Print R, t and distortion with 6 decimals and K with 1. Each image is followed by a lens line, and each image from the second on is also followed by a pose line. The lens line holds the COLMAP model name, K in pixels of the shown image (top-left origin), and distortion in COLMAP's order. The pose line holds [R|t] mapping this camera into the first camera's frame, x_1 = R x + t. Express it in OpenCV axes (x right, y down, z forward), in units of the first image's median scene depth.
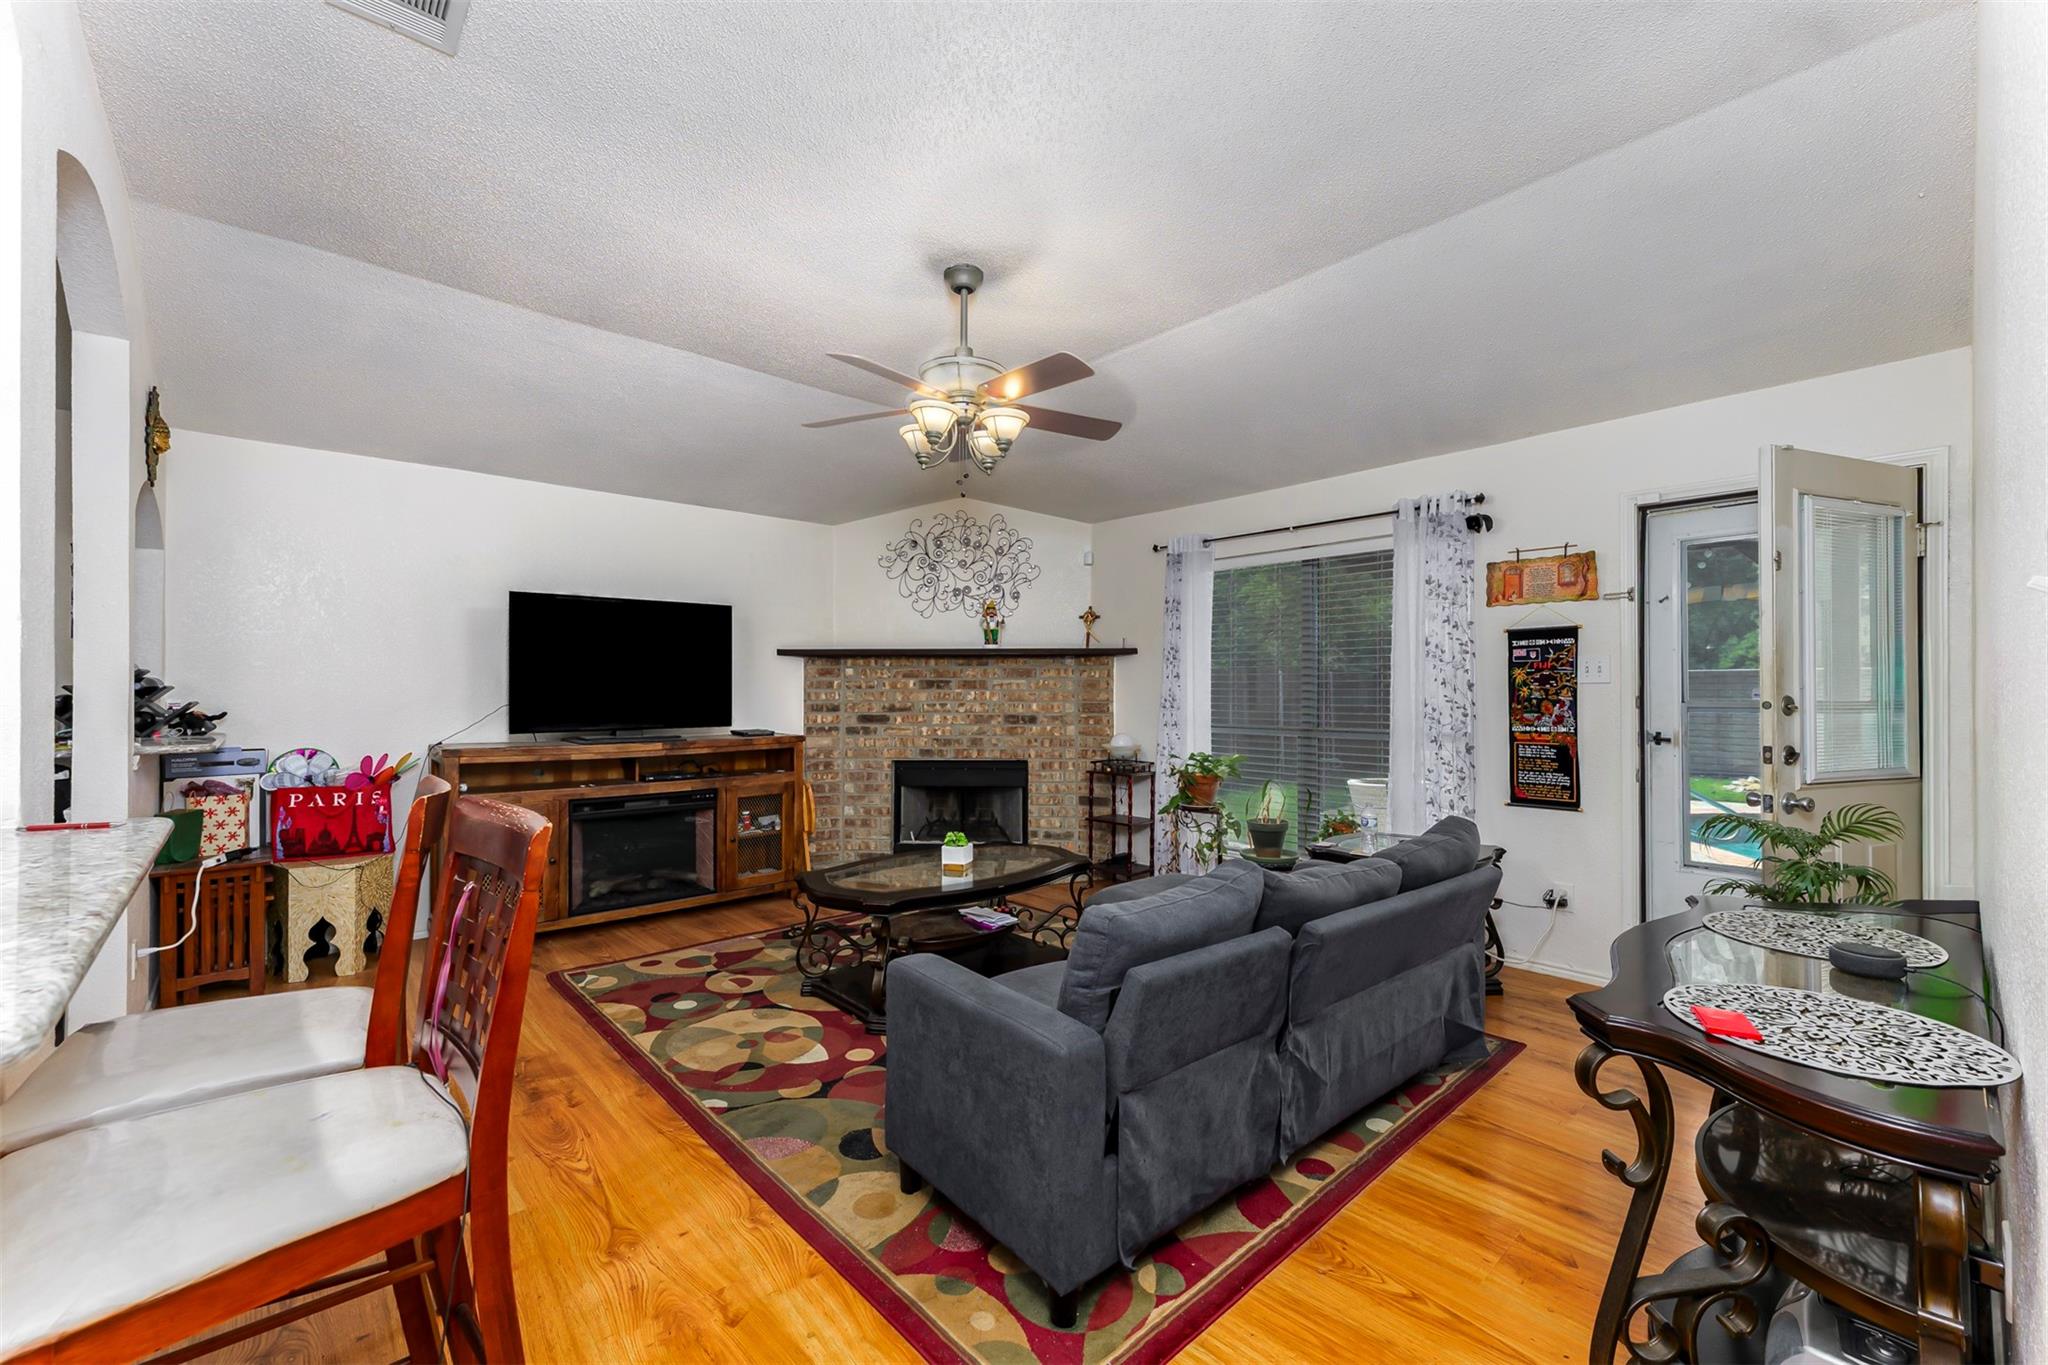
lens RADIAL K [[840.9, 0, 1024.0], [0, 840.9, 682.5], [0, 0, 1]] dist [-0.000323, 0.000004]
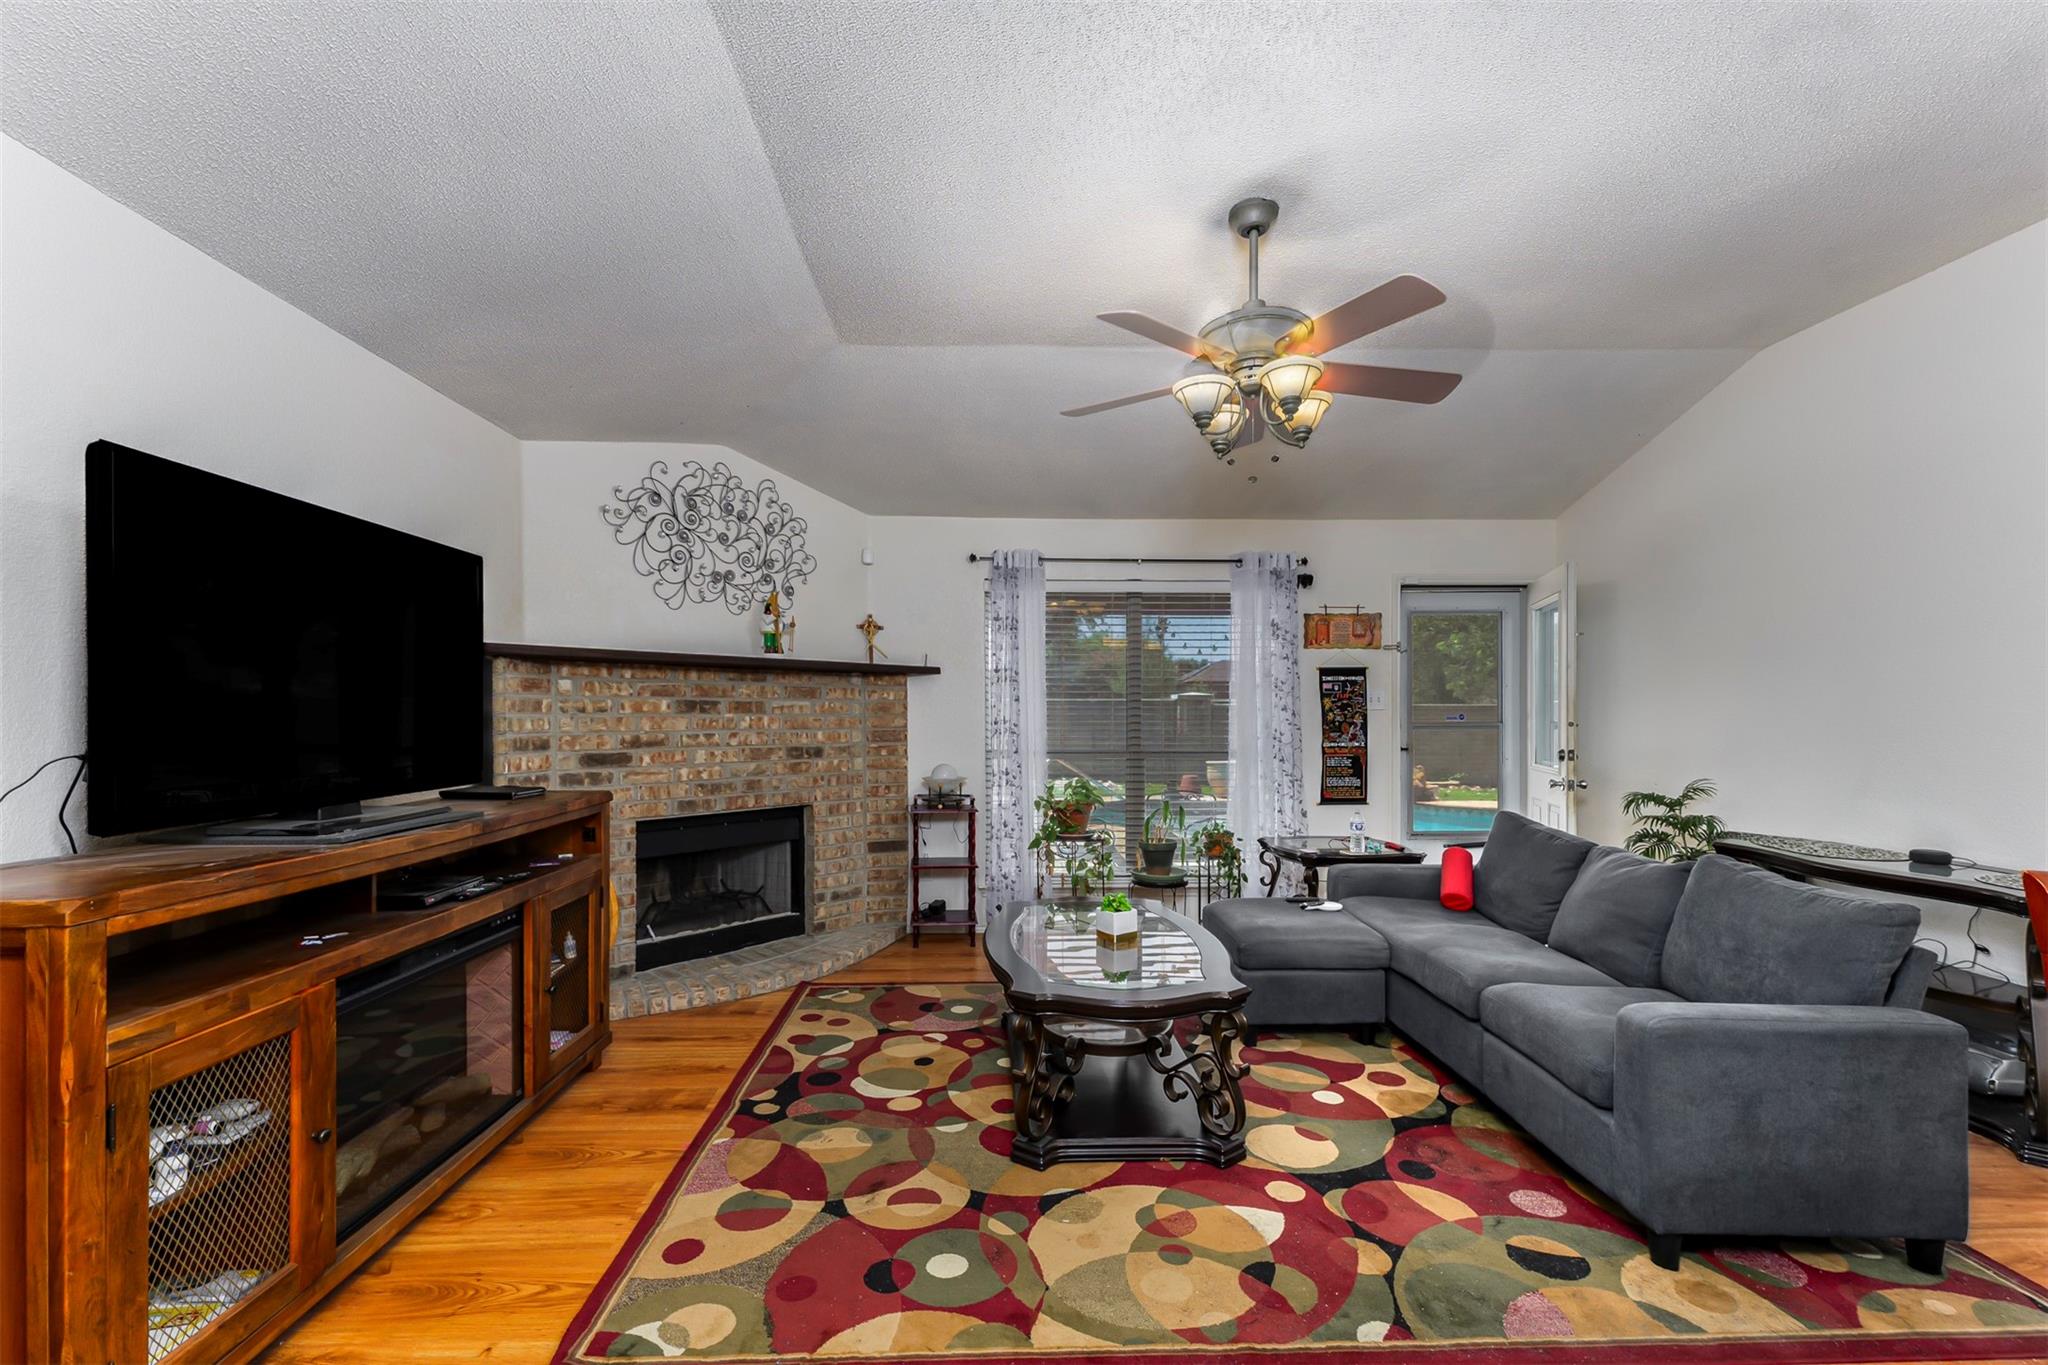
lens RADIAL K [[846.9, 0, 1020.6], [0, 846.9, 717.5], [0, 0, 1]] dist [0.002122, 0.000158]
pose [[0.647542, -0.002354, 0.762026, -0.475264], [-0.007247, 0.999931, 0.009248, 0.002980], [-0.761996, -0.011511, 0.647480, 0.348879]]
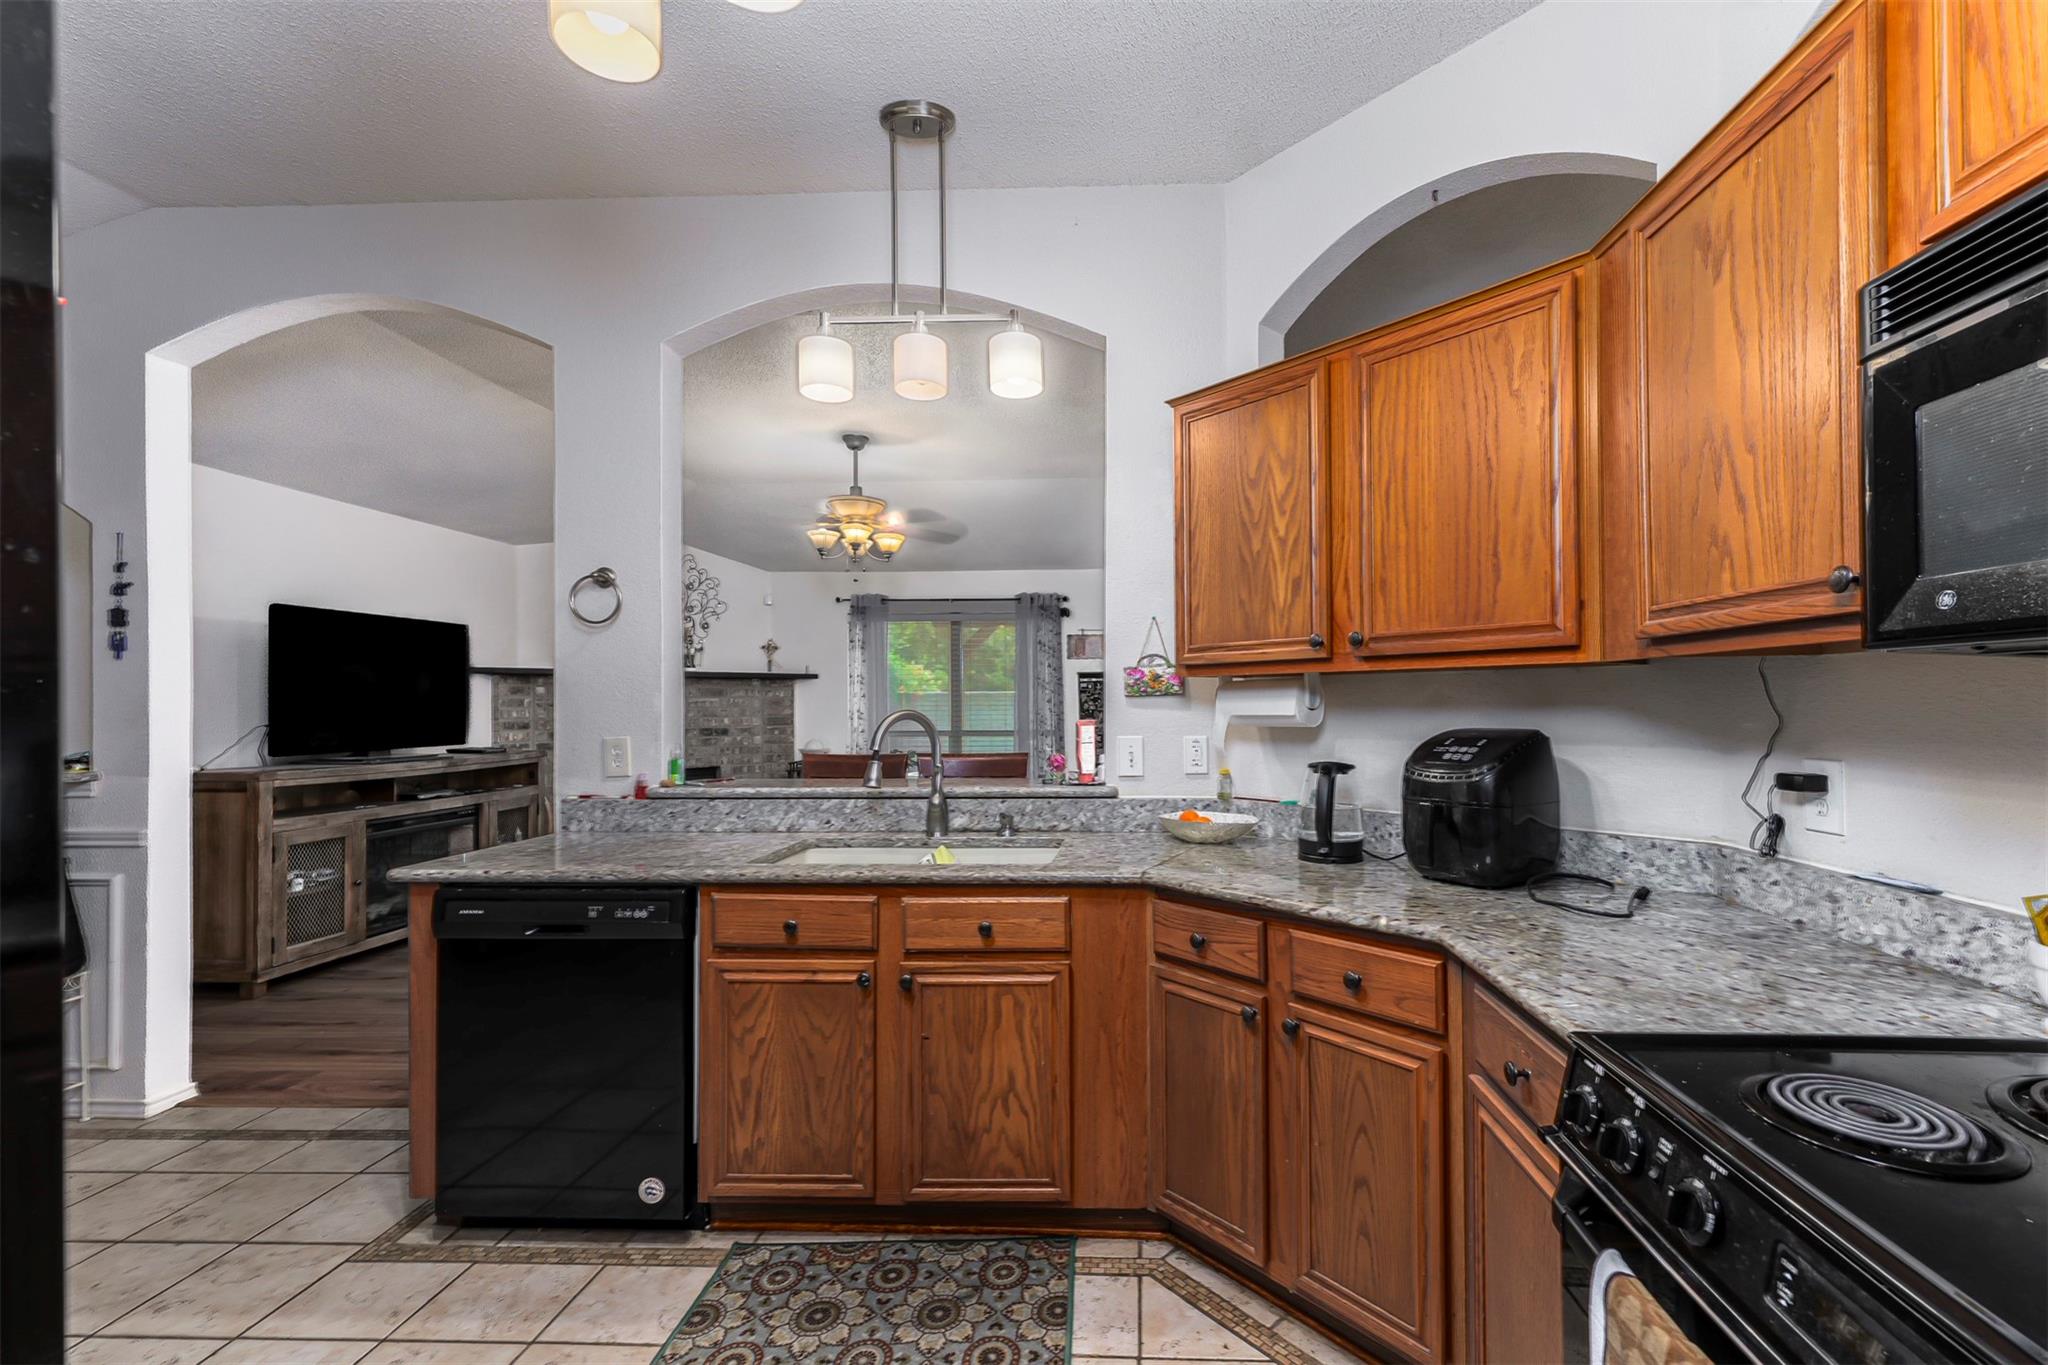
lens RADIAL K [[867.0, 0, 1119.8], [0, 867.0, 697.0], [0, 0, 1]] dist [0.001188, 0.000281]
pose [[0.695362, 0.002941, 0.718654, -0.488250], [-0.001765, 0.999996, -0.002384, -0.003218], [-0.718658, 0.000389, 0.695364, -0.256553]]
